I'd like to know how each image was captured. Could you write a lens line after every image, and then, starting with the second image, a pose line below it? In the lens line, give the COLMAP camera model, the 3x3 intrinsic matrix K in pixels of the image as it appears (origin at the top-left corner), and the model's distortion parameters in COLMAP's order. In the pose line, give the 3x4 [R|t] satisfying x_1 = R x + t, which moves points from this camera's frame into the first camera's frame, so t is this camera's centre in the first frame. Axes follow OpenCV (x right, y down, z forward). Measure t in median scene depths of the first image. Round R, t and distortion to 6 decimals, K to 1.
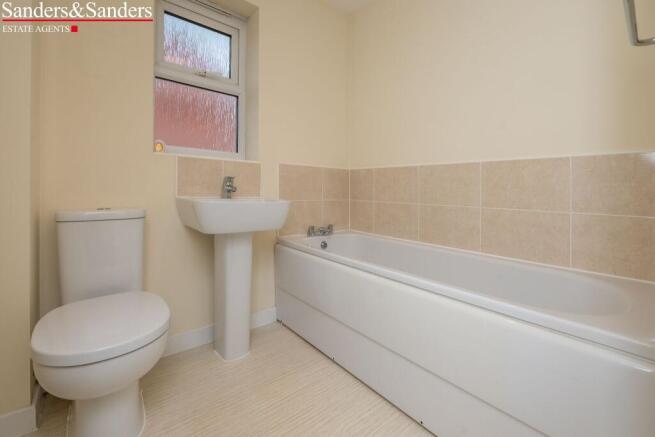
lens RADIAL K [[273.3, 0, 327.5], [0, 273.3, 217.9], [0, 0, 1]] dist [-0.000919, 0.000183]
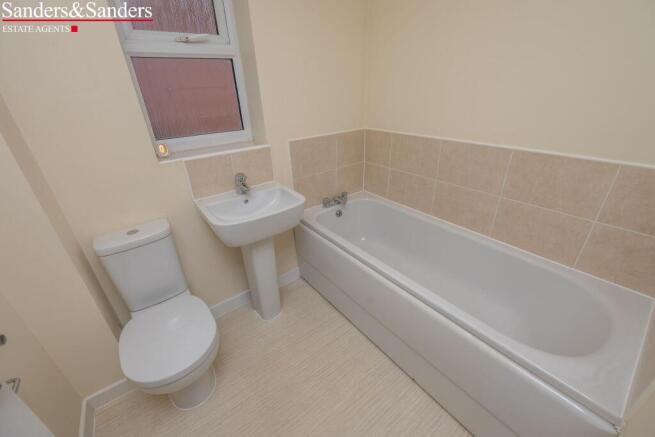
lens RADIAL K [[259.4, 0, 327.4], [0, 259.4, 216.7], [0, 0, 1]] dist [0.011256, 0.000182]
pose [[0.998483, -0.013102, -0.053476, -0.003076], [0.034876, 0.902067, 0.430185, -0.342939], [0.042603, -0.431397, 0.901155, 0.095484]]
